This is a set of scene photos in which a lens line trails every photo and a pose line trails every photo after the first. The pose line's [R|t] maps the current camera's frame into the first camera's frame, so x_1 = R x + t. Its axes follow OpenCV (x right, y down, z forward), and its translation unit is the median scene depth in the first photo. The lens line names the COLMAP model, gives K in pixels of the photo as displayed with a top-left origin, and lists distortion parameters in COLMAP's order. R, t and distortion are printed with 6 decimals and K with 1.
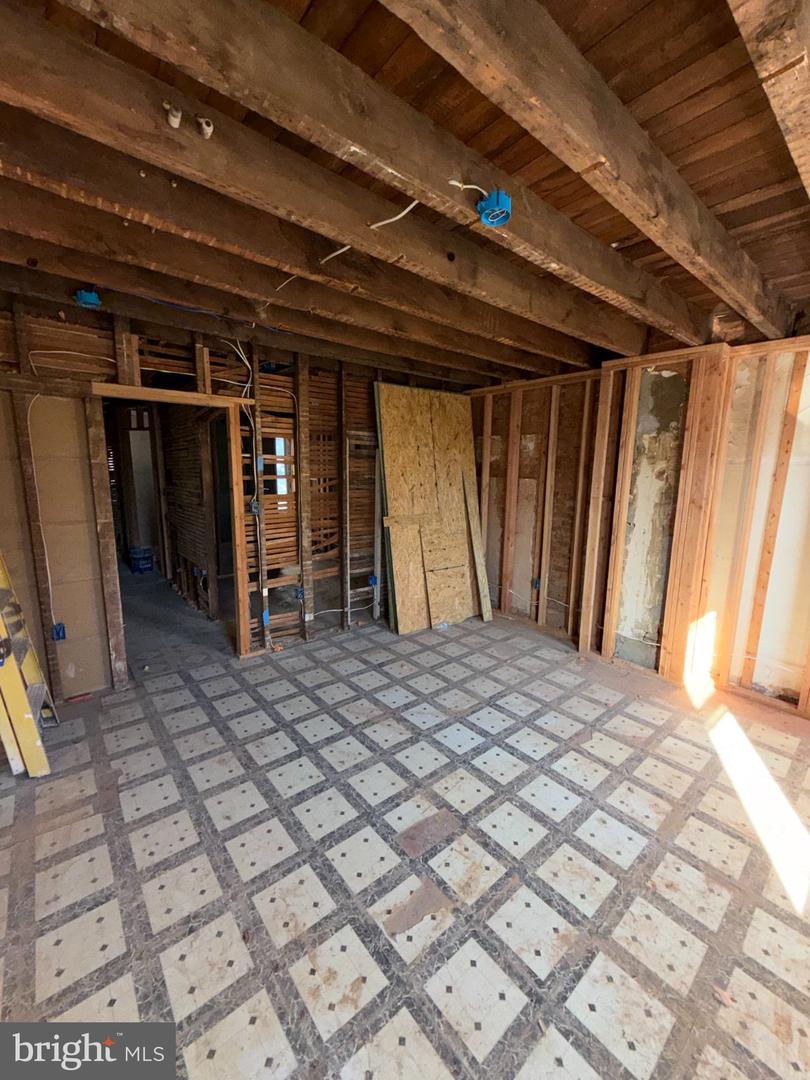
lens RADIAL K [[430.6, 0, 407.0], [0, 430.6, 537.8], [0, 0, 1]] dist [-0.000160, 0.000440]
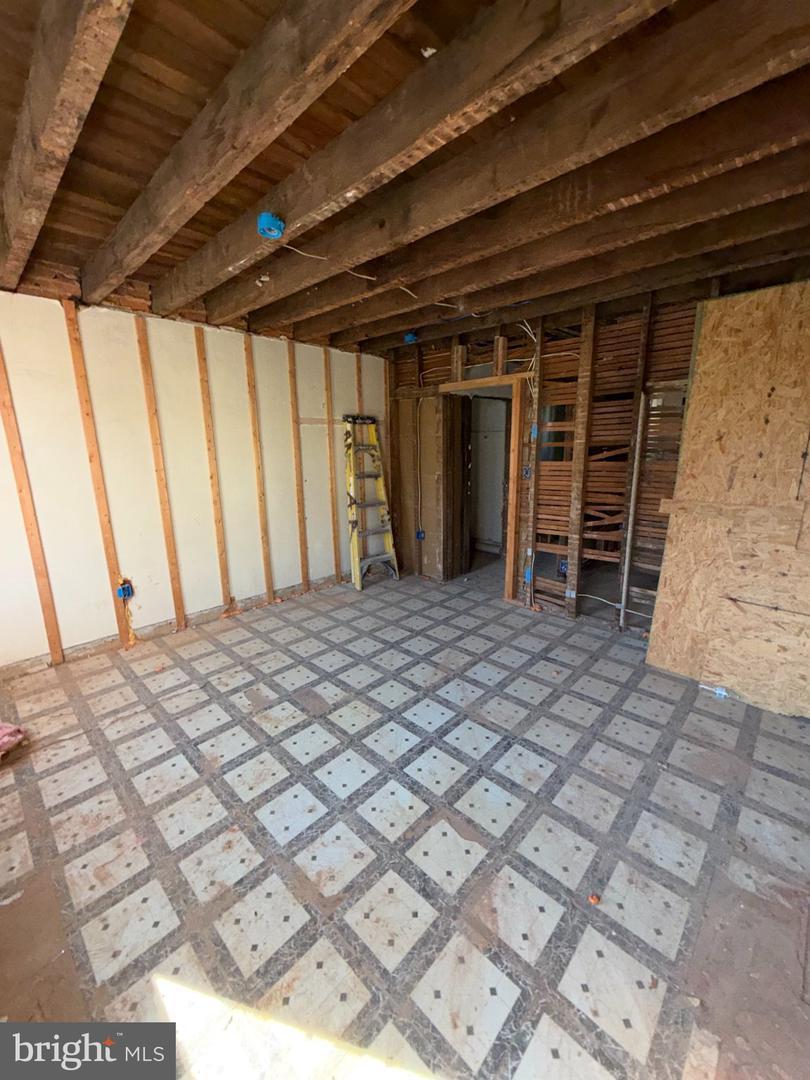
lens RADIAL K [[430.6, 0, 404.7], [0, 430.6, 537.9], [0, 0, 1]] dist [-0.000160, 0.000440]
pose [[0.105866, 0.197642, -0.974541, 1.057551], [-0.141930, 0.973017, 0.181915, -0.093537], [0.984199, 0.119058, 0.131060, 0.839781]]
